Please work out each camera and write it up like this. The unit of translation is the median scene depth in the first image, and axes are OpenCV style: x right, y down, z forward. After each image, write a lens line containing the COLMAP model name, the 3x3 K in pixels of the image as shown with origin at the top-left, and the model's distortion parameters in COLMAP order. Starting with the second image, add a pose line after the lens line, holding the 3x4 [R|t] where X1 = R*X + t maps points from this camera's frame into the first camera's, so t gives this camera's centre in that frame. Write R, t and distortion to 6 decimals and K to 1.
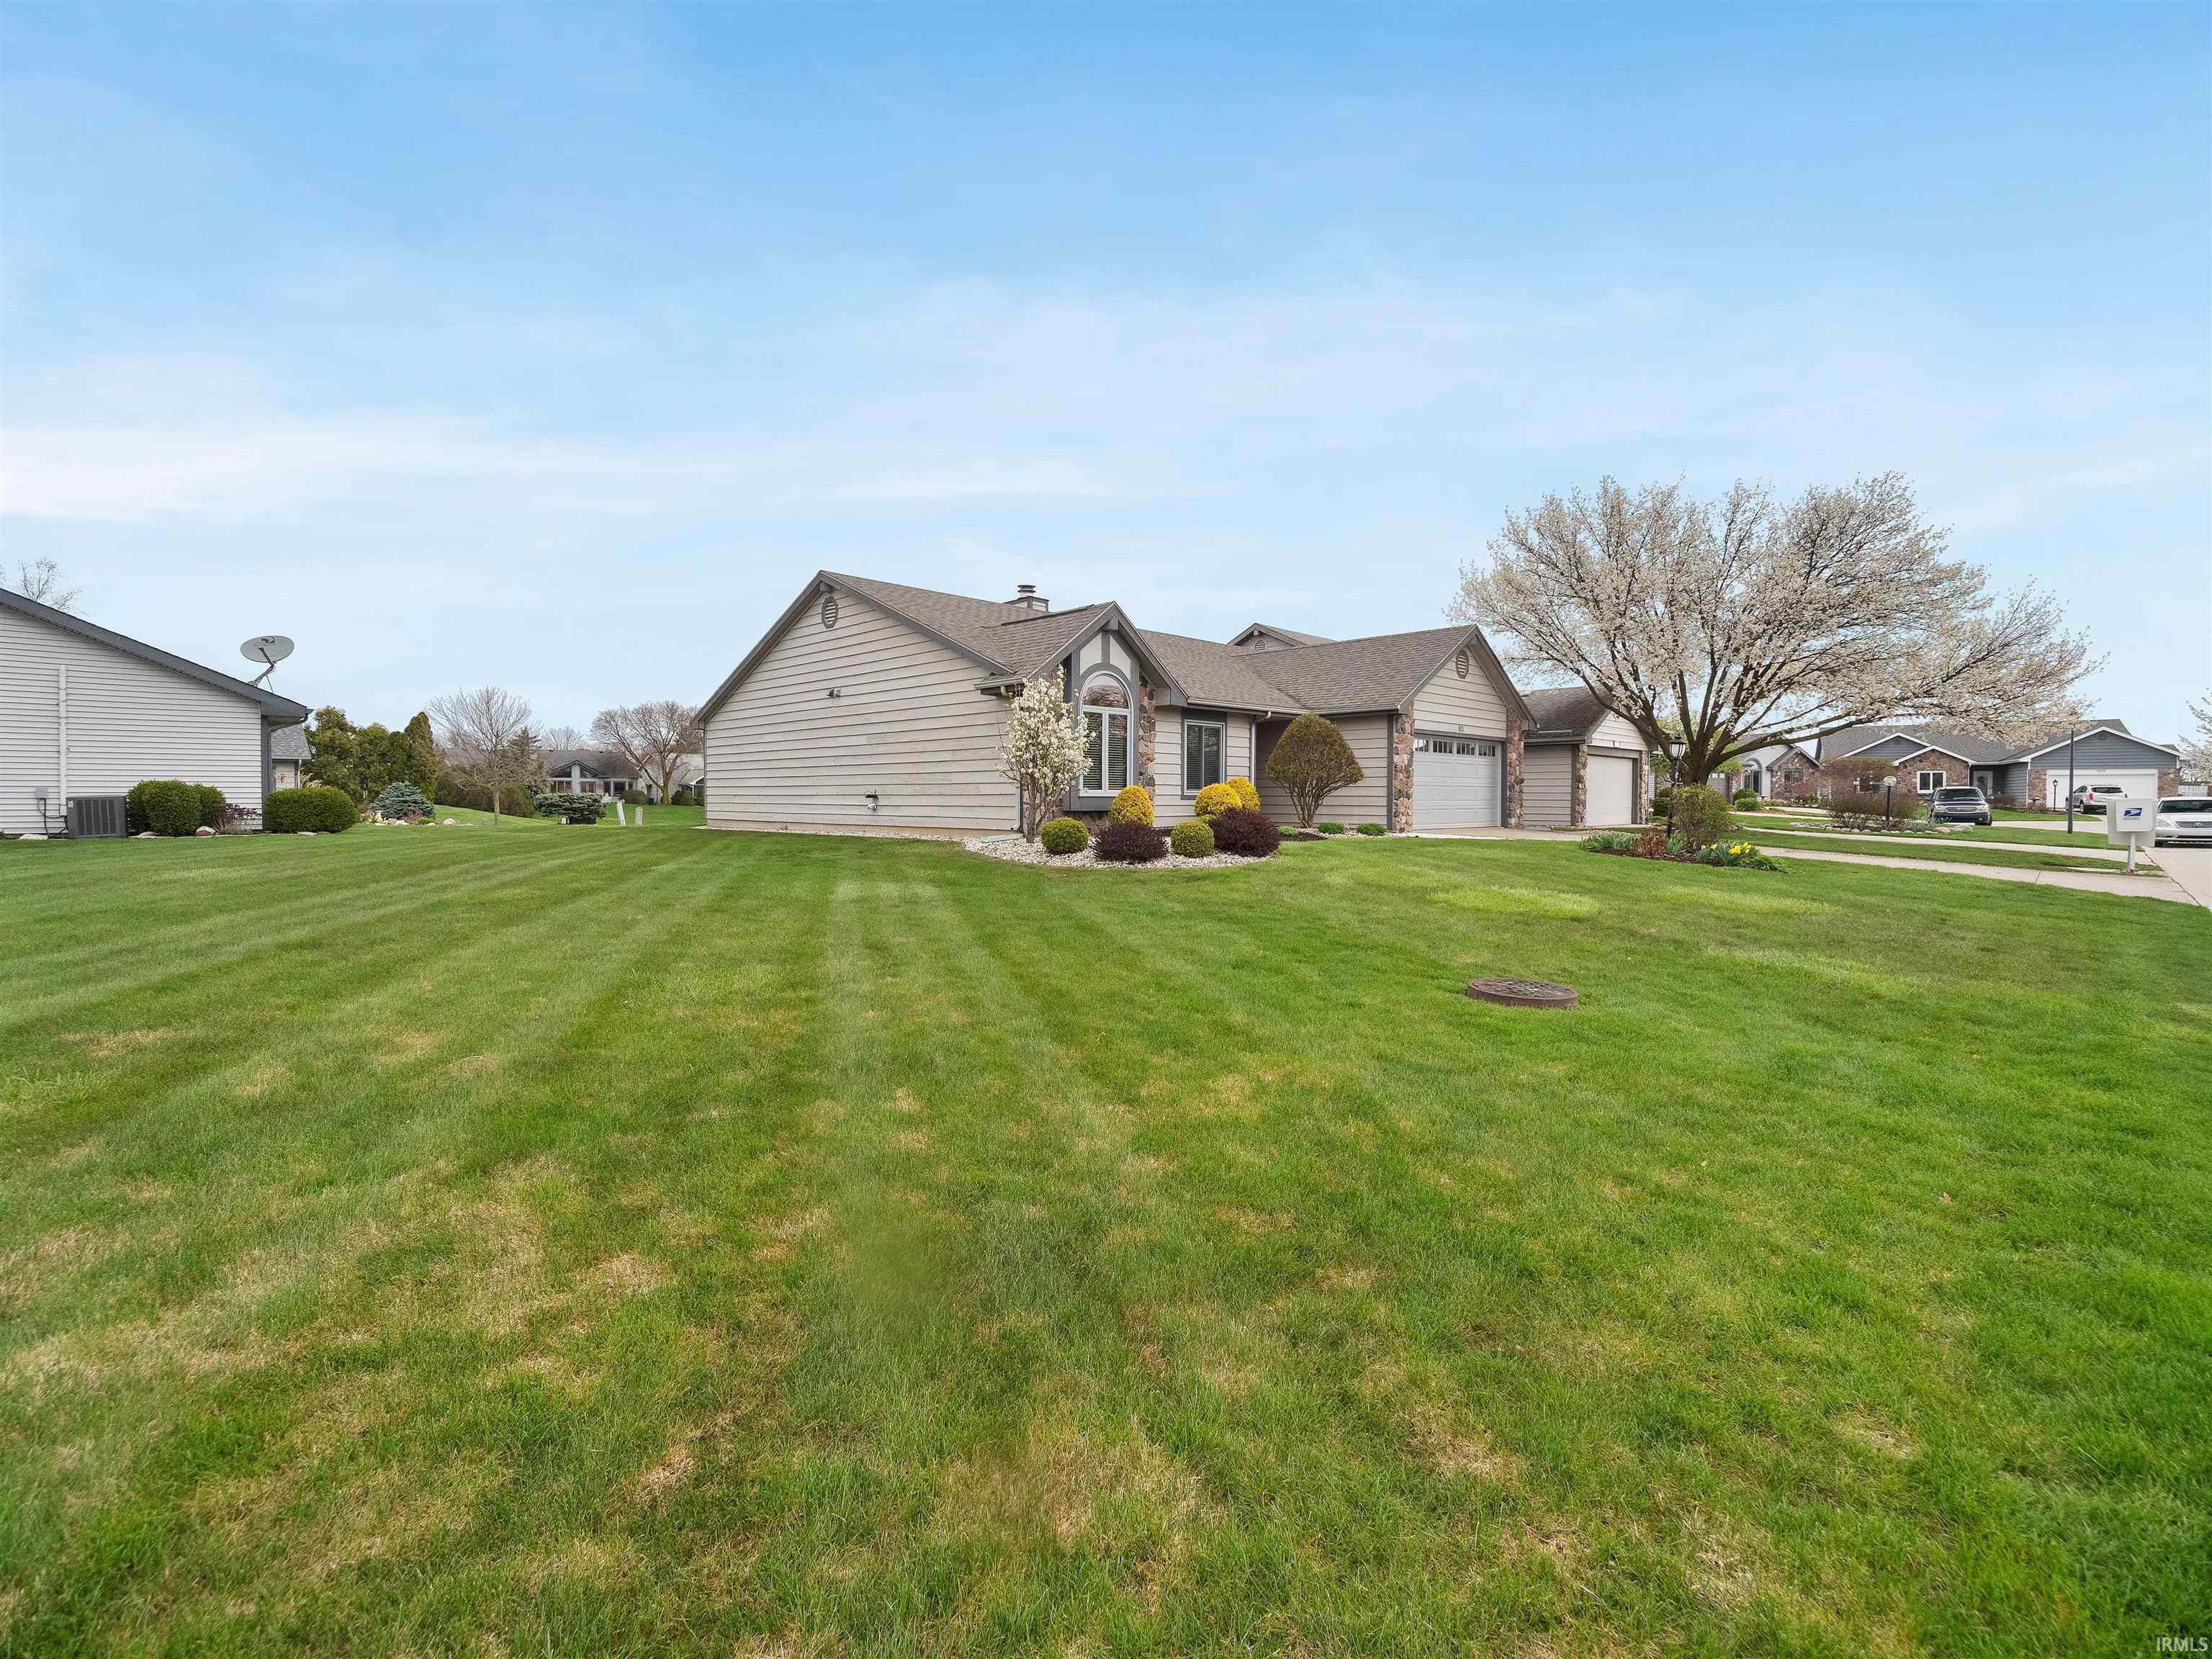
lens RADIAL K [[995.0, 0, 1088.0], [0, 995.0, 823.3], [0, 0, 1]] dist [0.014604, -0.010189]
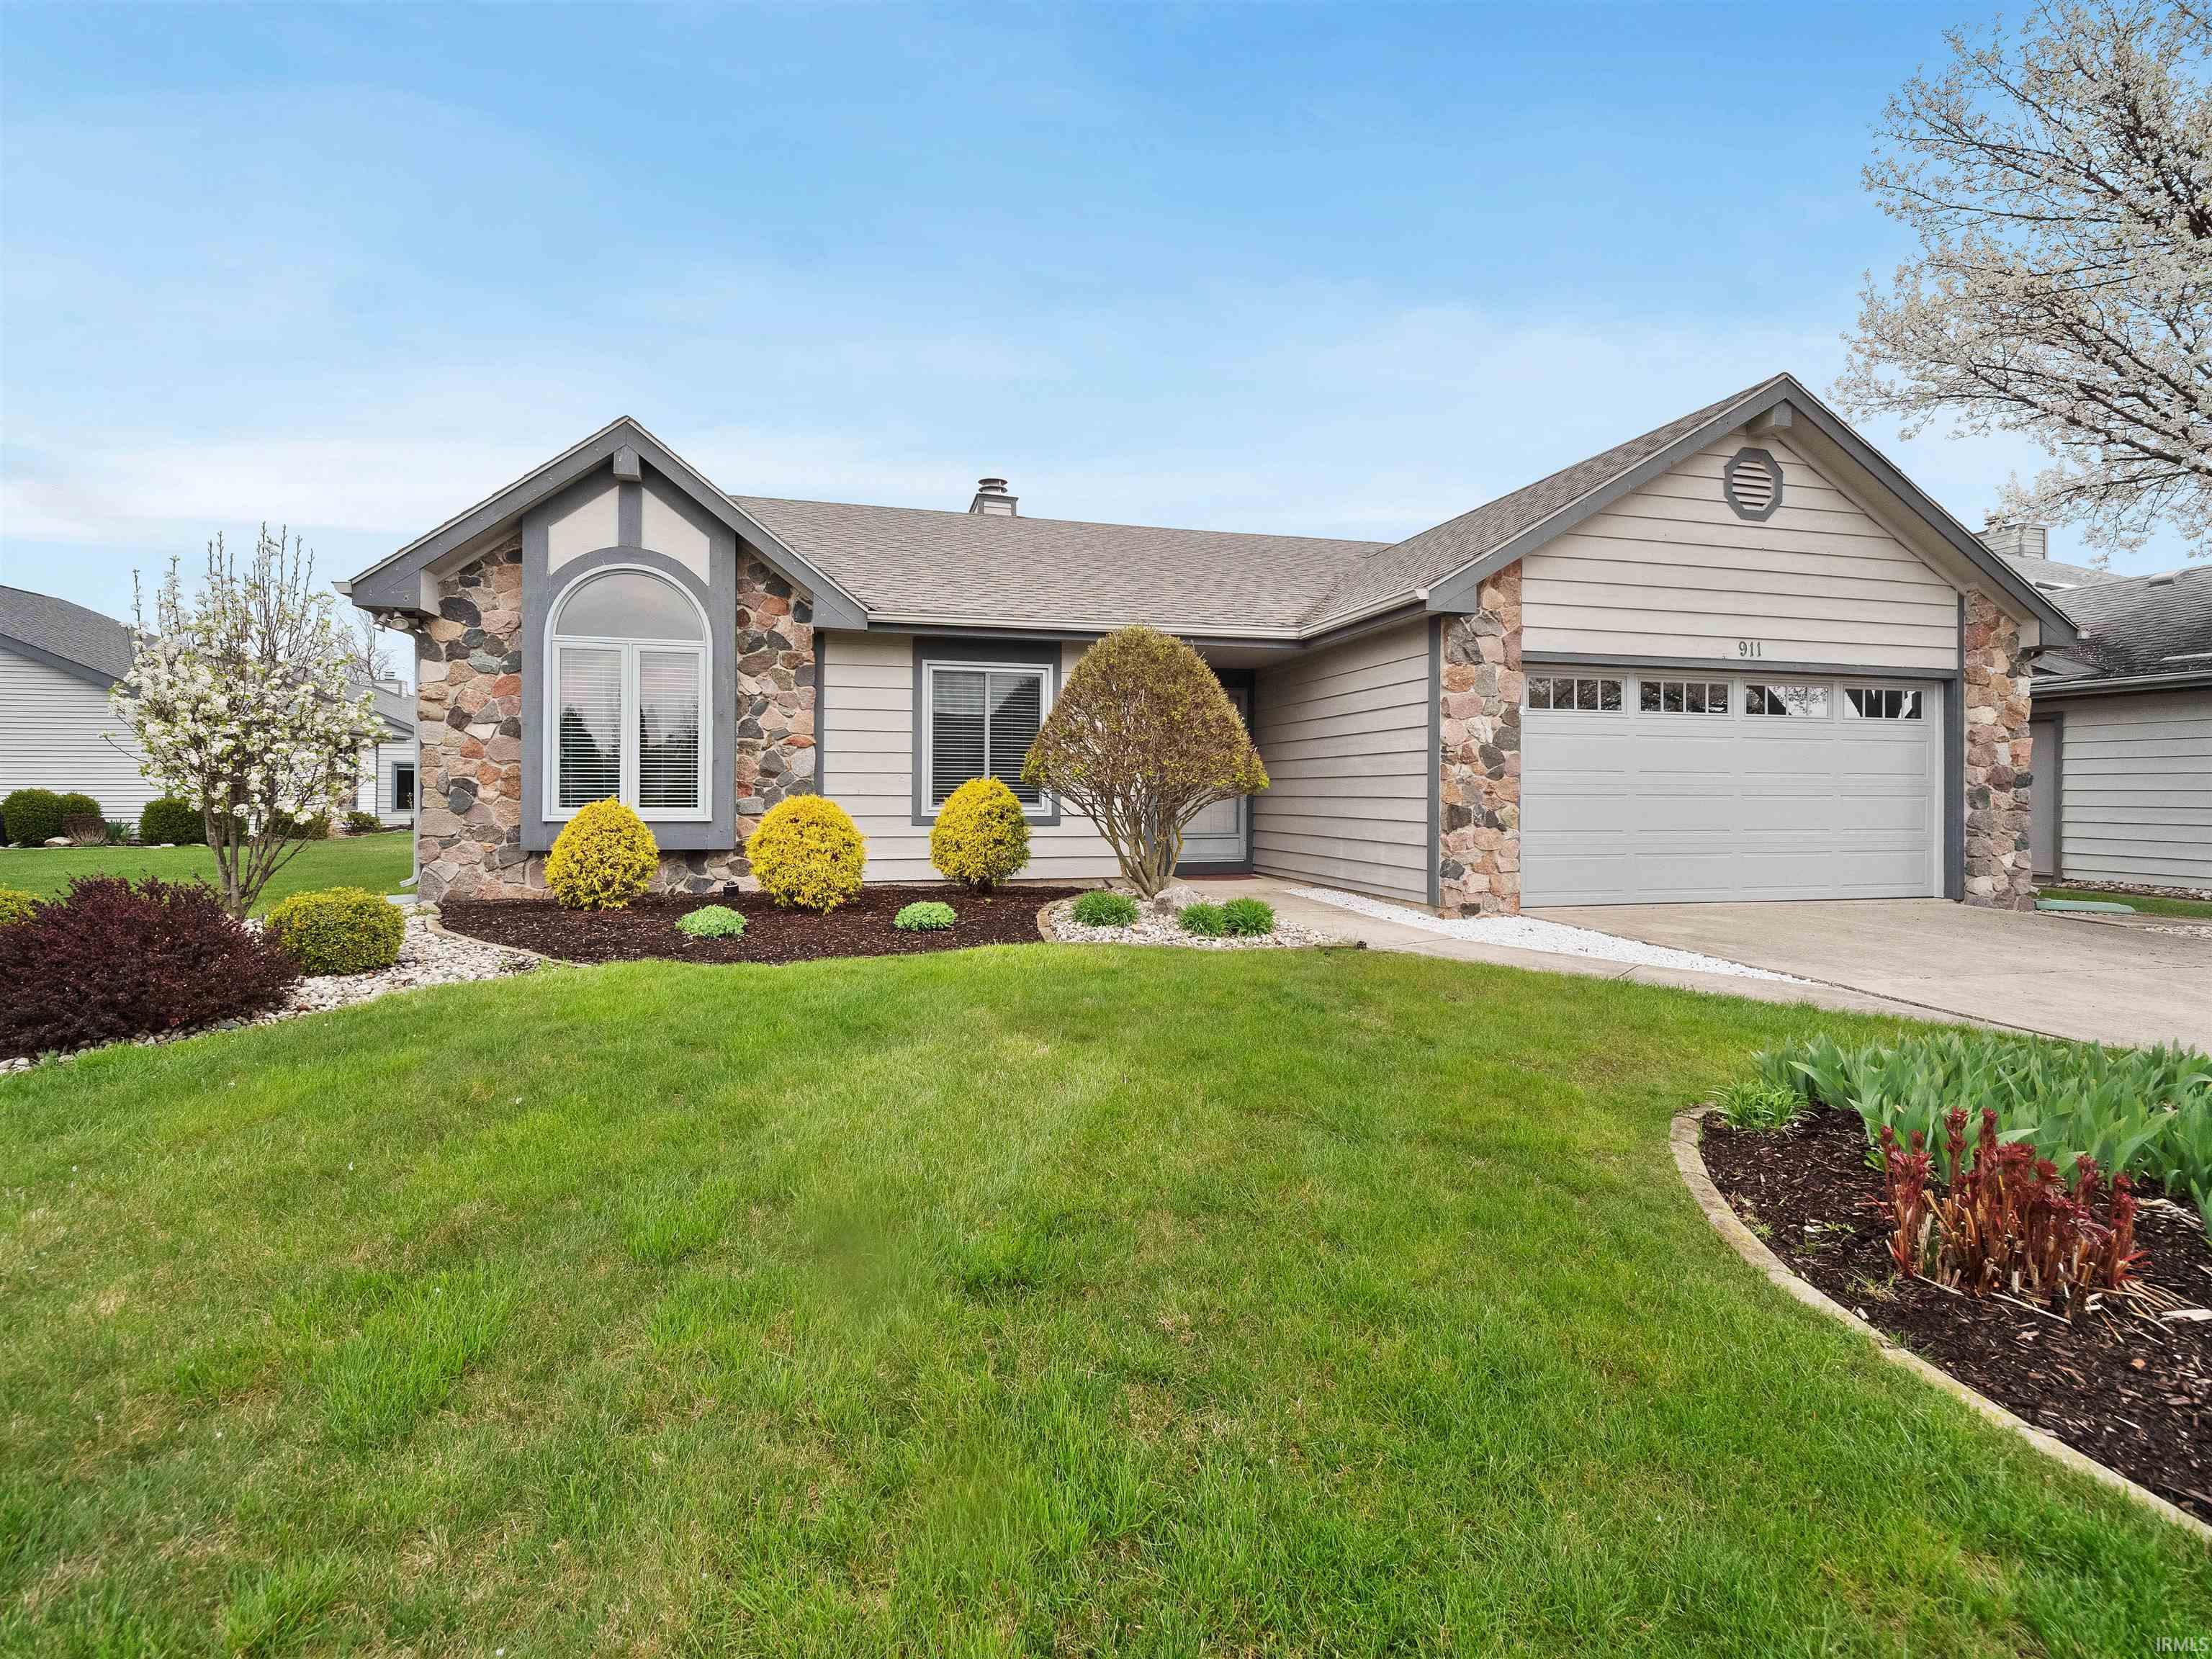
lens RADIAL K [[1011.2, 0, 1082.1], [0, 1011.2, 801.5], [0, 0, 1]] dist [0.013222, -0.010863]
pose [[0.861173, 0.005982, -0.508277, 0.388347], [-0.016093, 0.999750, -0.015501, -0.027268], [0.508057, 0.021529, 0.861054, 0.580550]]
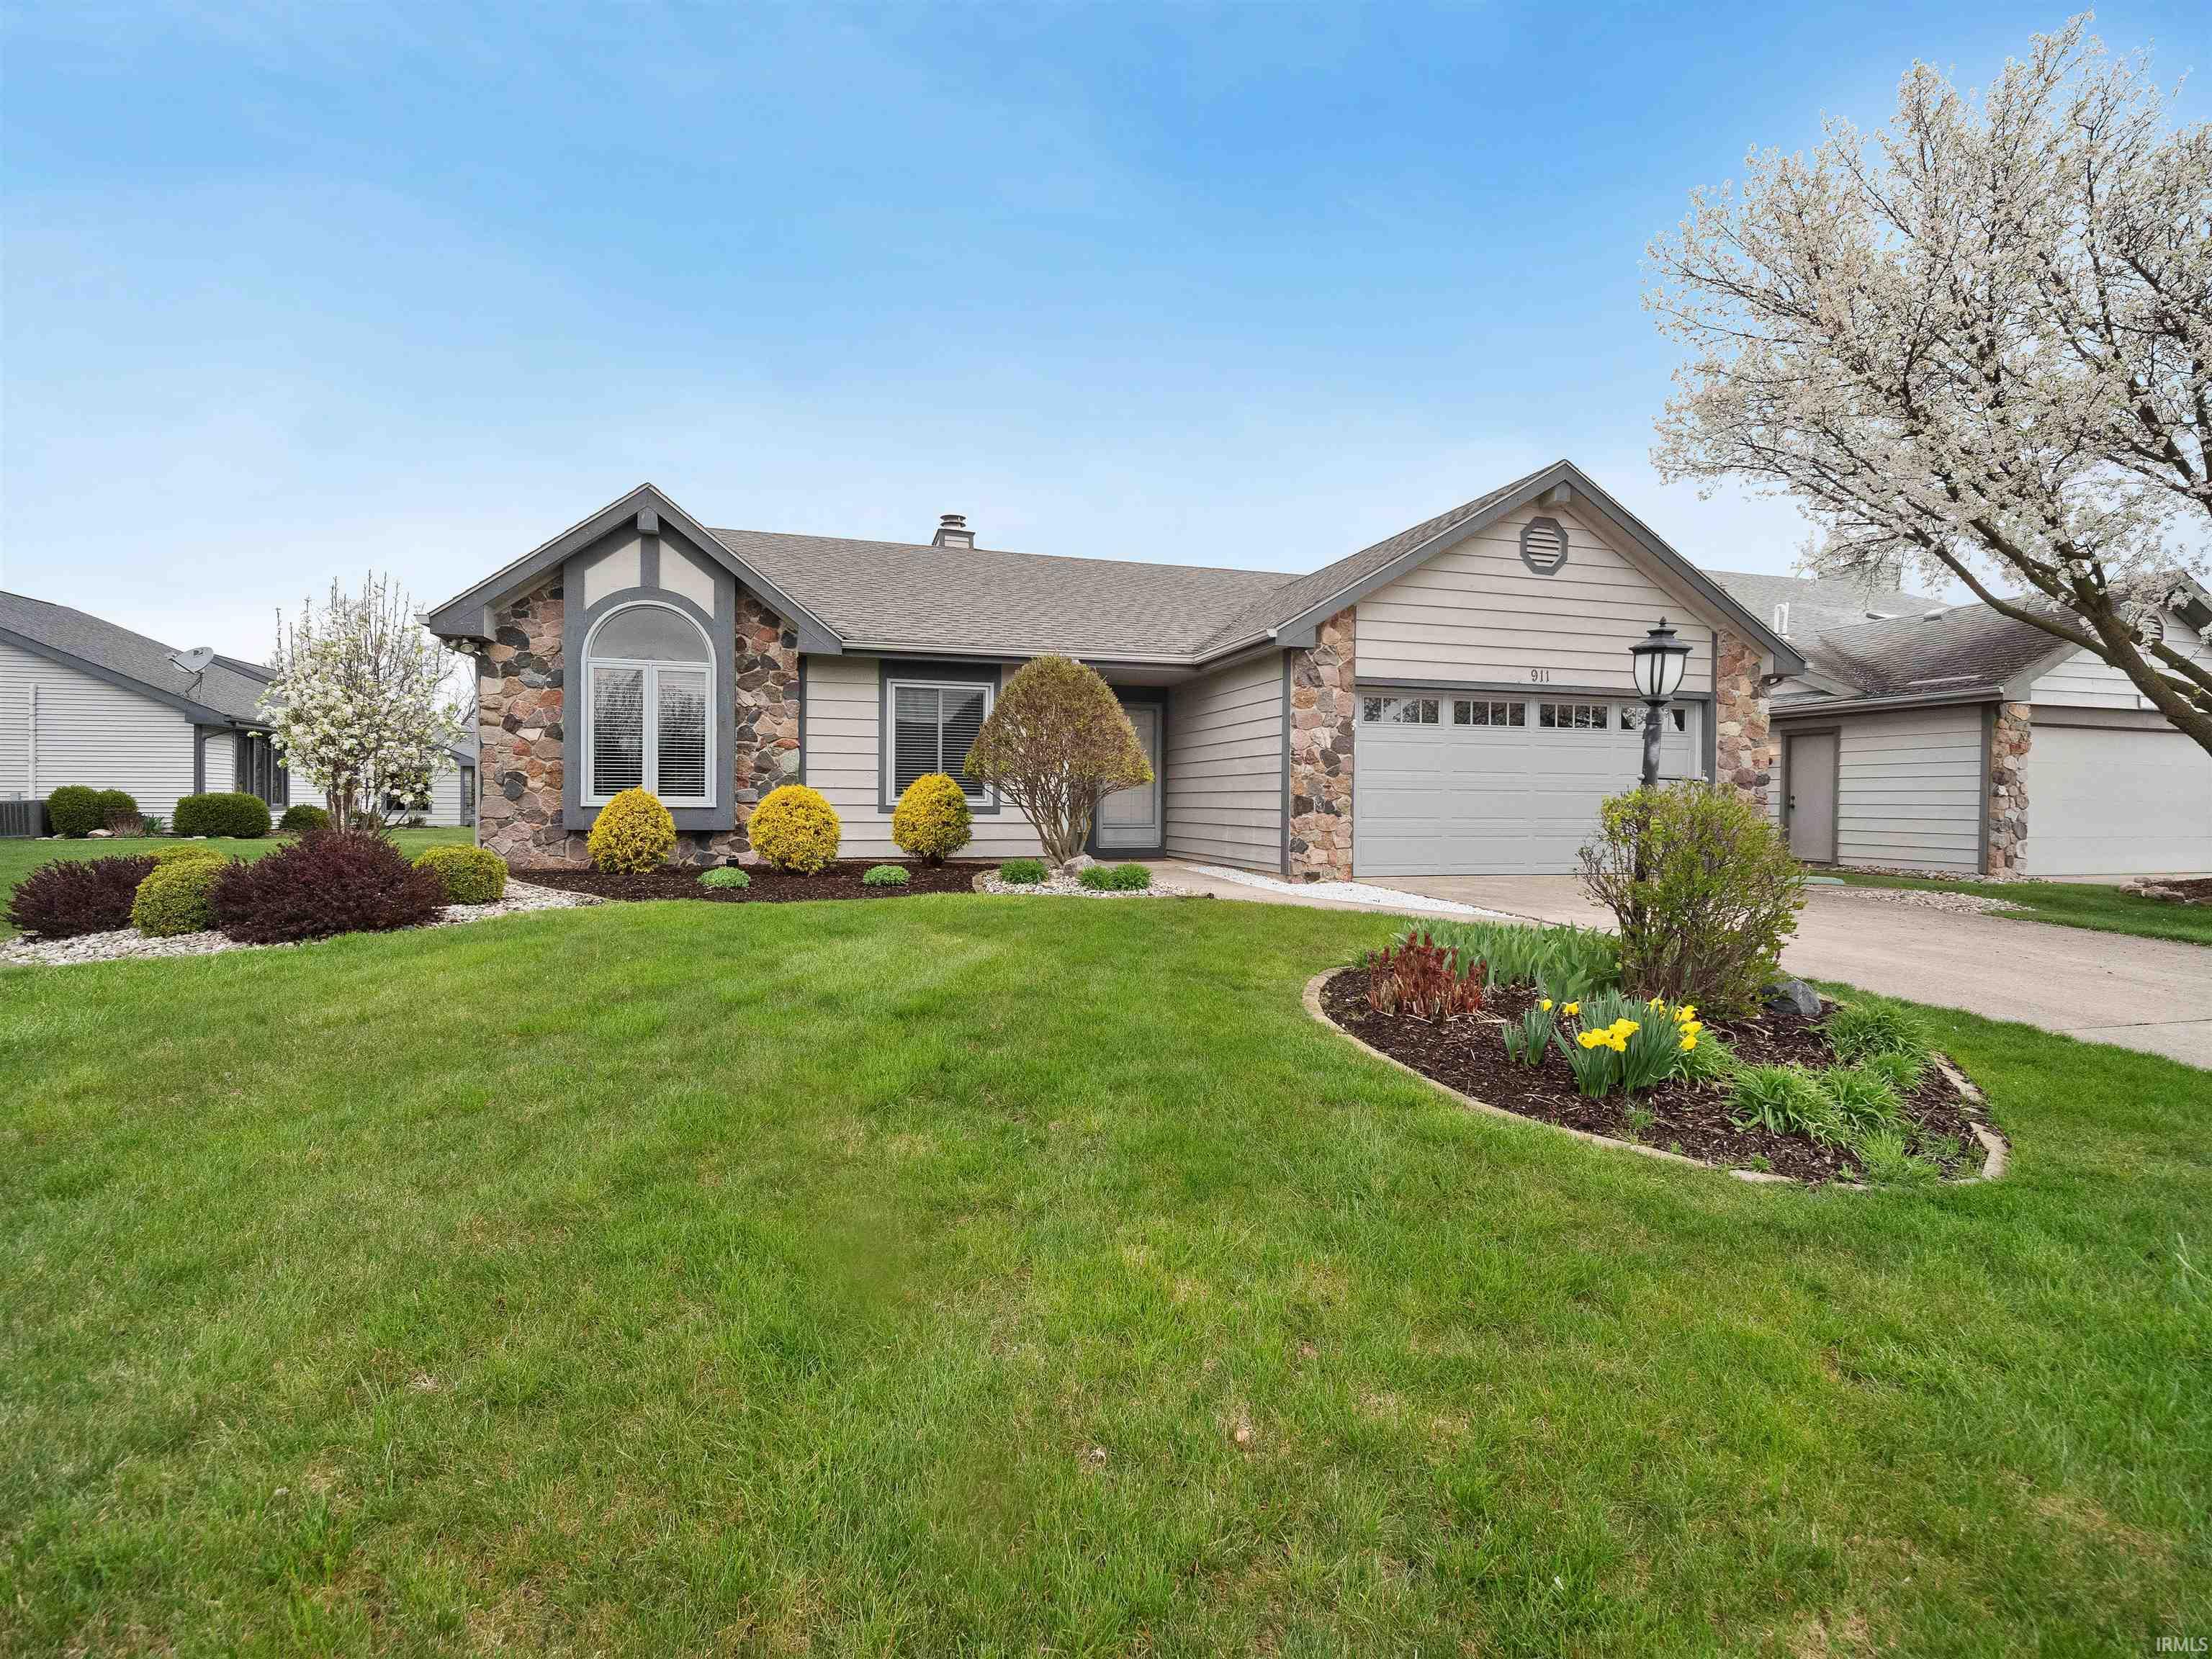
lens RADIAL K [[995.0, 0, 1088.0], [0, 995.0, 823.3], [0, 0, 1]] dist [0.014604, -0.010189]
pose [[0.877946, 0.015462, -0.478509, 0.459962], [-0.018794, 0.999821, -0.002175, -0.017292], [0.478390, 0.010903, 0.878080, 0.501976]]
